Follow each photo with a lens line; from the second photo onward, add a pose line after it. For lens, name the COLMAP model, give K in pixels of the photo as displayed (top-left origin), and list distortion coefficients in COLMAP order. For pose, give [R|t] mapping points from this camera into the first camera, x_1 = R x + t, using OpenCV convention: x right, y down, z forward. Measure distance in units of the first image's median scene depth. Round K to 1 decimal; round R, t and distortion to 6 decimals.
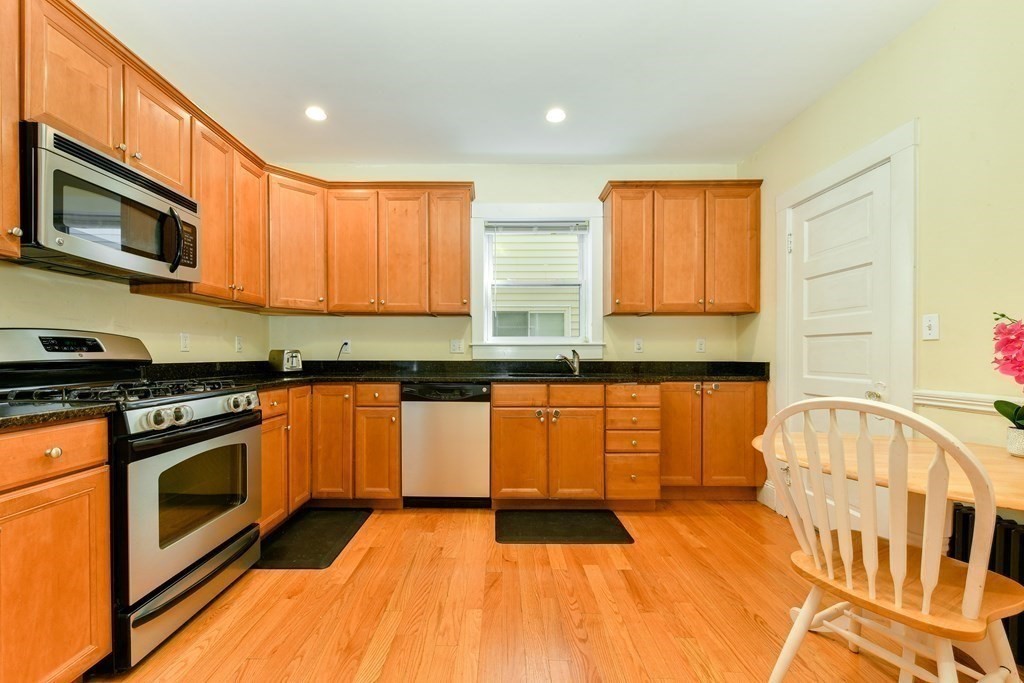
lens RADIAL K [[415.1, 0, 503.3], [0, 415.1, 359.0], [0, 0, 1]] dist [0.006439, -0.000386]
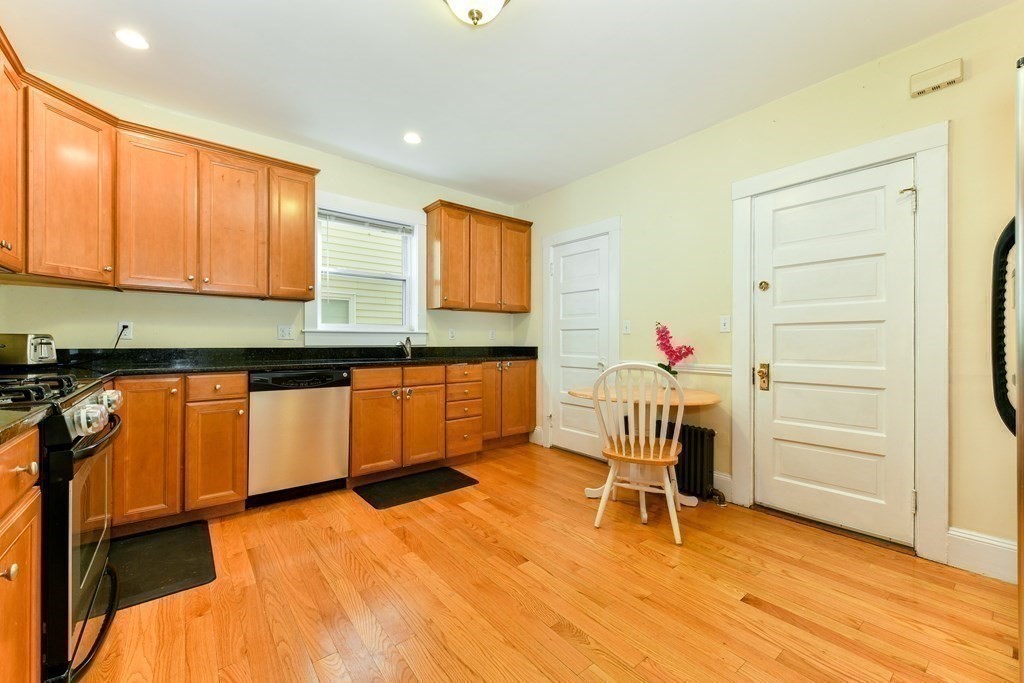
lens RADIAL K [[415.1, 0, 510.9], [0, 415.1, 342.6], [0, 0, 1]] dist [0.006439, -0.000386]
pose [[0.765949, -0.000830, 0.642901, -0.390597], [0.004890, 0.999978, -0.004536, -0.000284], [-0.642883, 0.006618, 0.765936, -0.073978]]
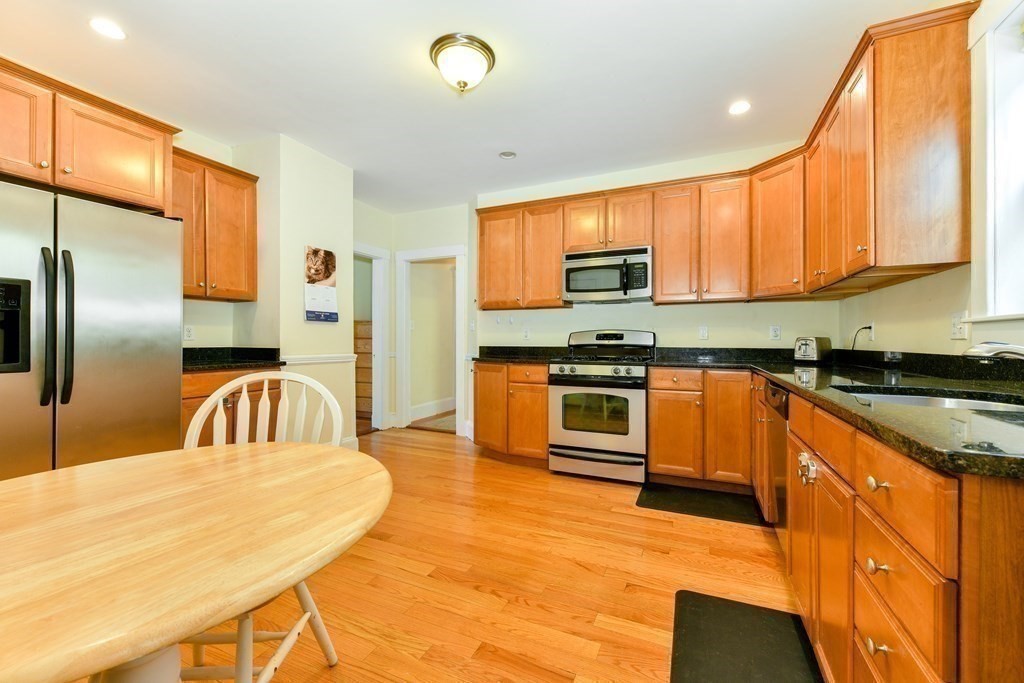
lens RADIAL K [[415.1, 0, 517.5], [0, 415.1, 338.9], [0, 0, 1]] dist [0.006439, -0.000386]
pose [[-0.411057, -0.011919, -0.911532, 0.678419], [-0.017029, 0.999840, -0.005395, -0.002618], [0.911451, 0.013305, -0.411194, 0.884087]]
